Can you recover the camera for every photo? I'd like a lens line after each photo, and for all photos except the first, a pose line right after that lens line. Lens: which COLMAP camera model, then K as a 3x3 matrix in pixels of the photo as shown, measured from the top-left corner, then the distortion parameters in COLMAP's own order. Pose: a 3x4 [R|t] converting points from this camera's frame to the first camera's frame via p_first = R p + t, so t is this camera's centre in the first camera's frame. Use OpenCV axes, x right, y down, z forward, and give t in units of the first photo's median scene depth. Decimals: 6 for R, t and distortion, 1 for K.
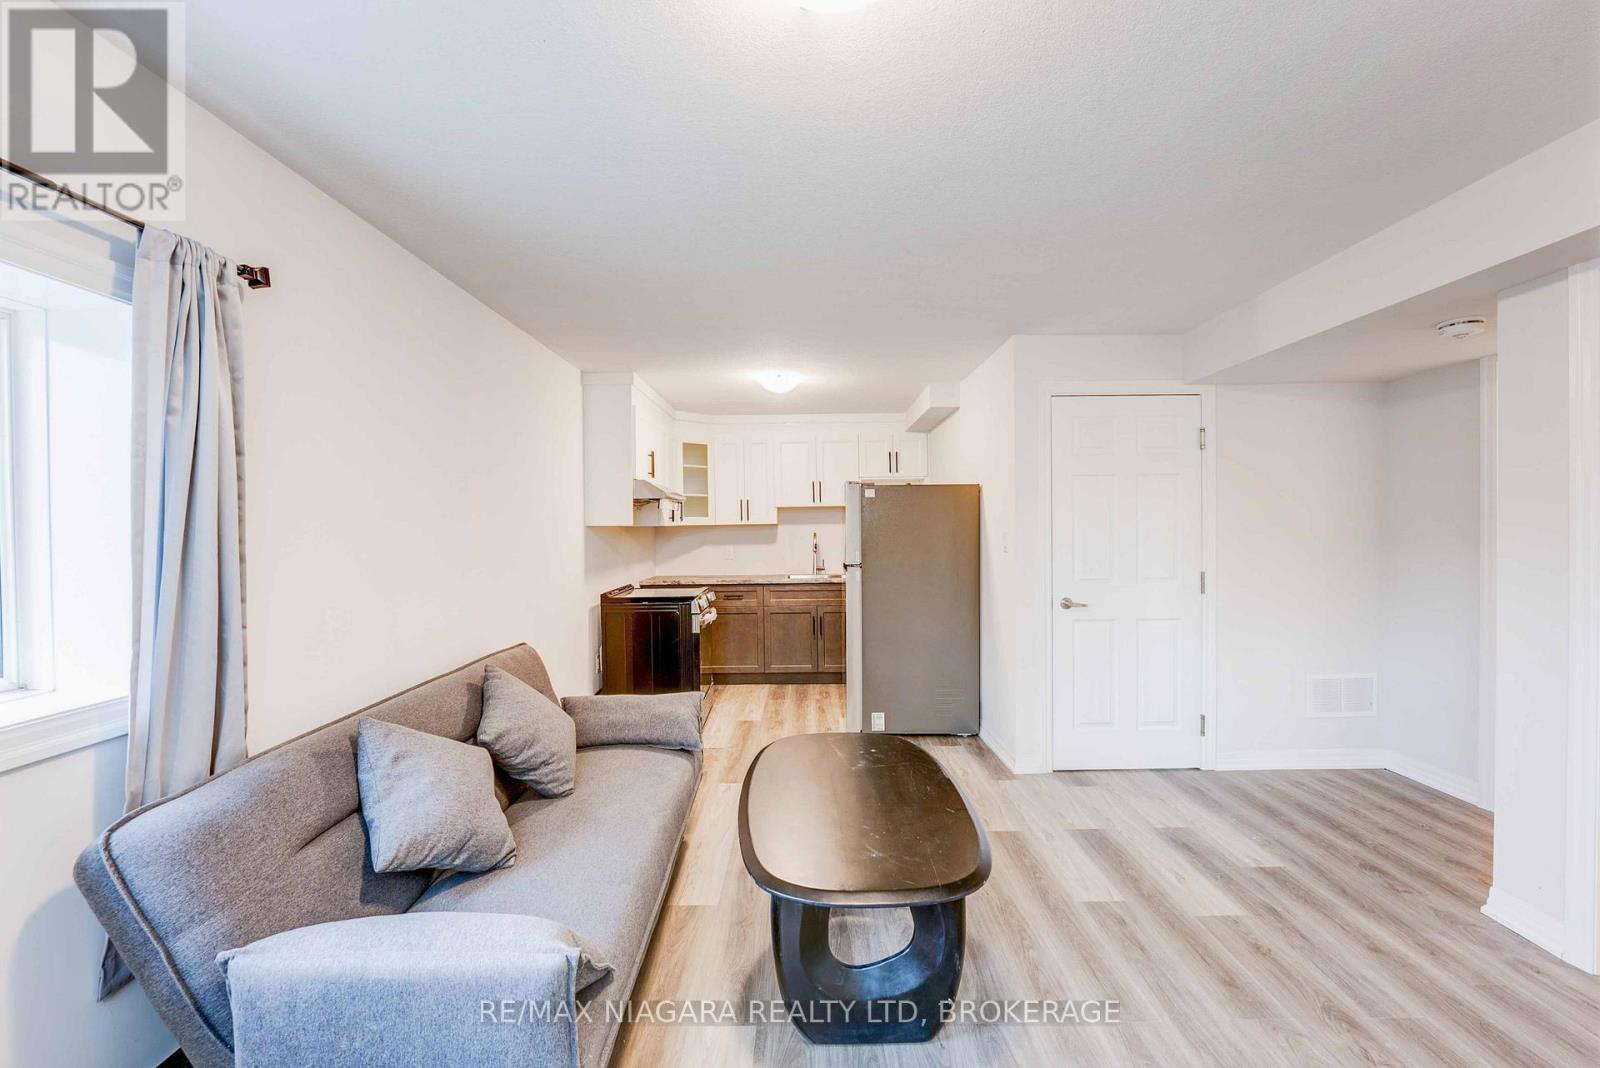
lens RADIAL K [[700.7, 0, 805.7], [0, 700.7, 539.7], [0, 0, 1]] dist [-0.024159, -0.000387]
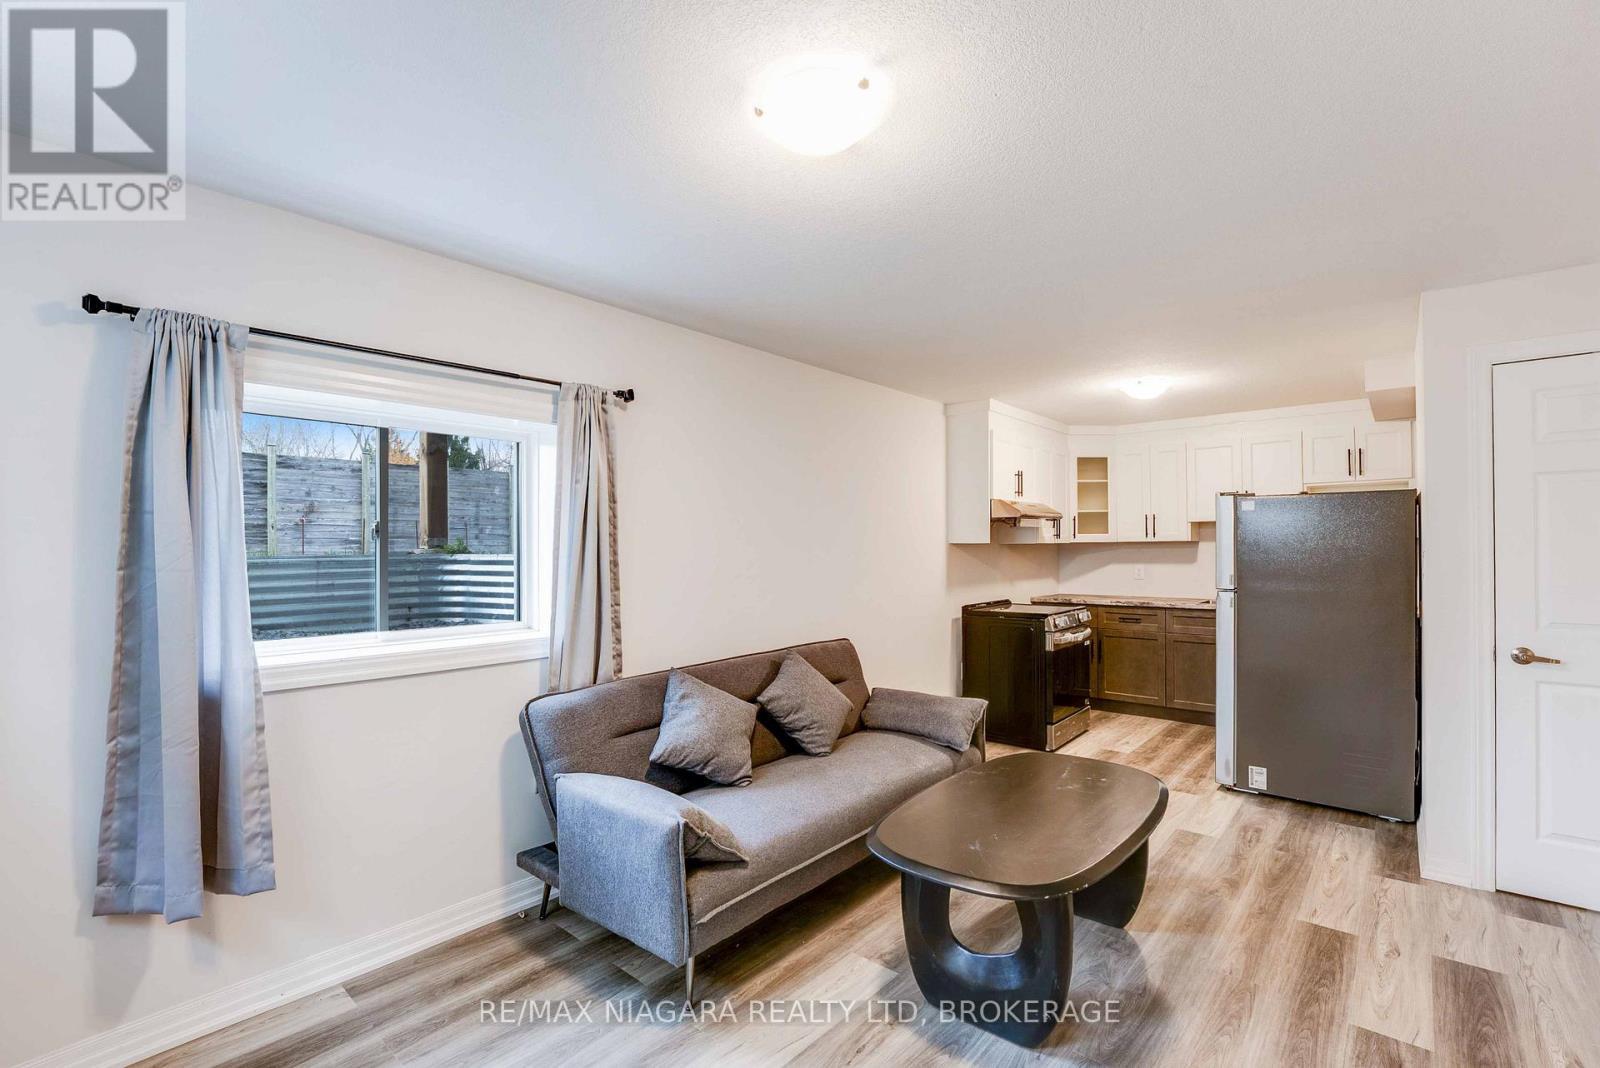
lens RADIAL K [[713.2, 0, 778.3], [0, 713.2, 542.5], [0, 0, 1]] dist [-0.022937, 0.000260]
pose [[0.749351, 0.002403, -0.662169, 0.226642], [-0.014149, 0.999823, -0.012383, -0.003152], [0.662022, 0.018649, 0.749252, -0.016898]]
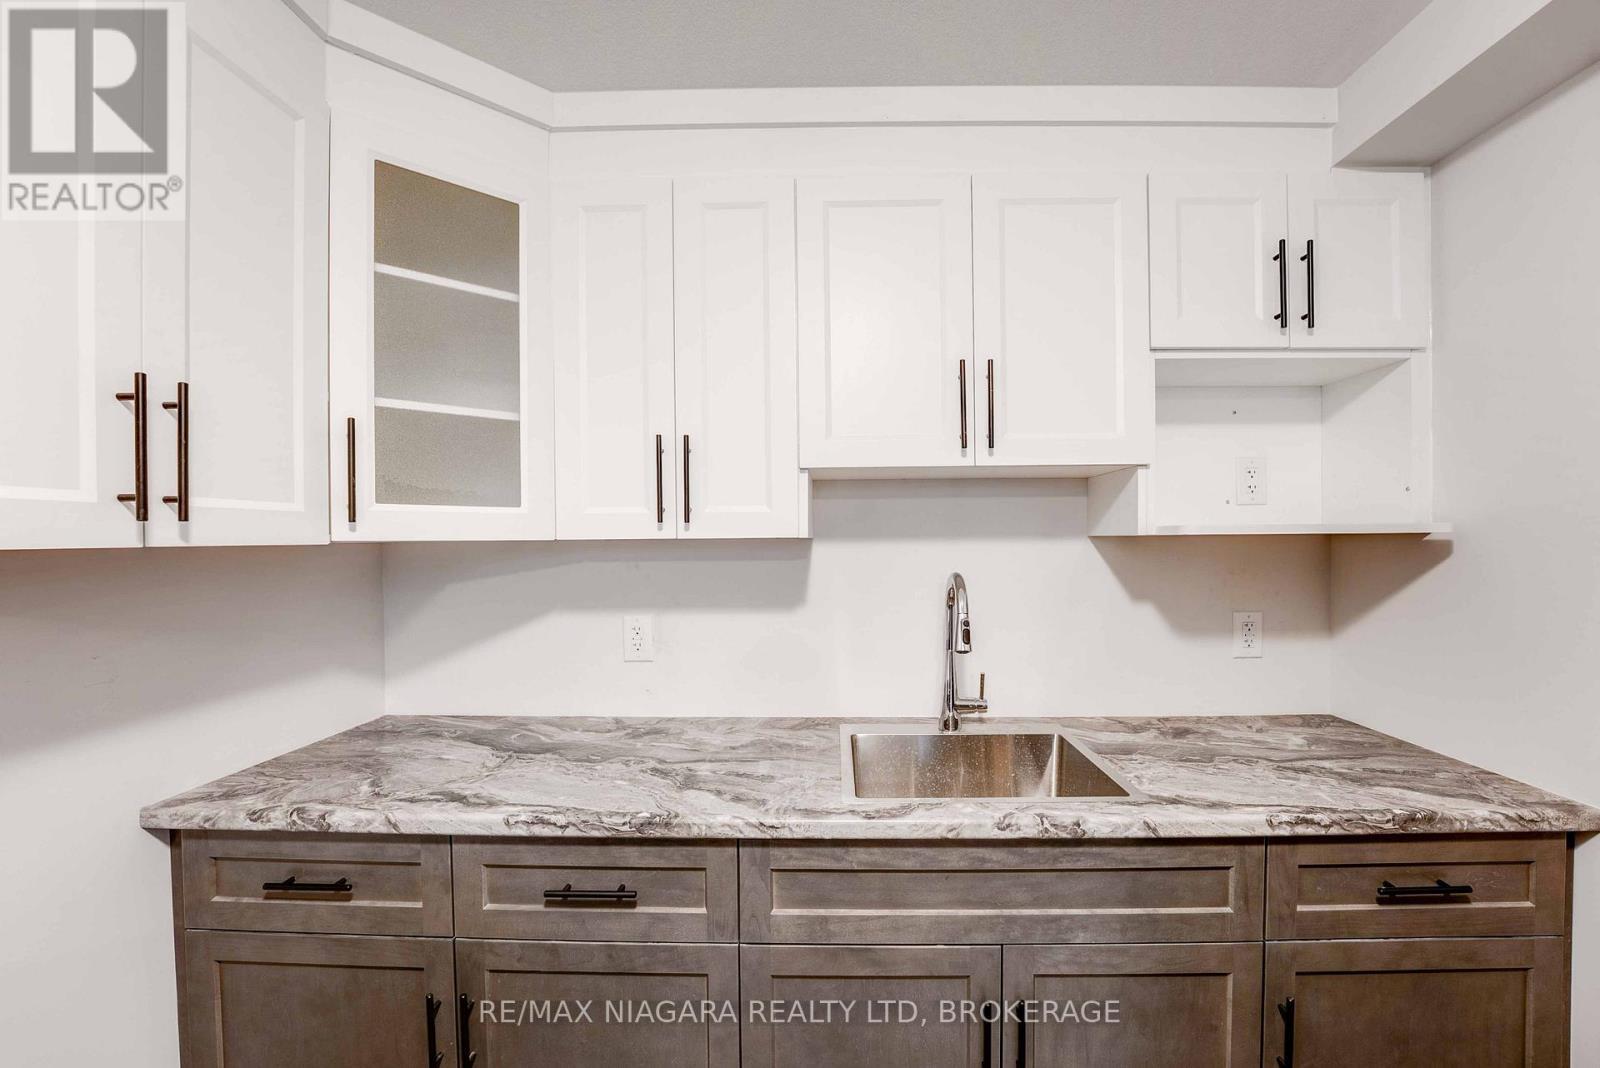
lens RADIAL K [[700.7, 0, 805.7], [0, 700.7, 539.7], [0, 0, 1]] dist [-0.024159, -0.000387]
pose [[0.999745, 0.007252, -0.021404, -0.050817], [-0.007725, 0.999725, -0.022125, -0.023713], [0.021237, 0.022284, 0.999526, 1.071448]]
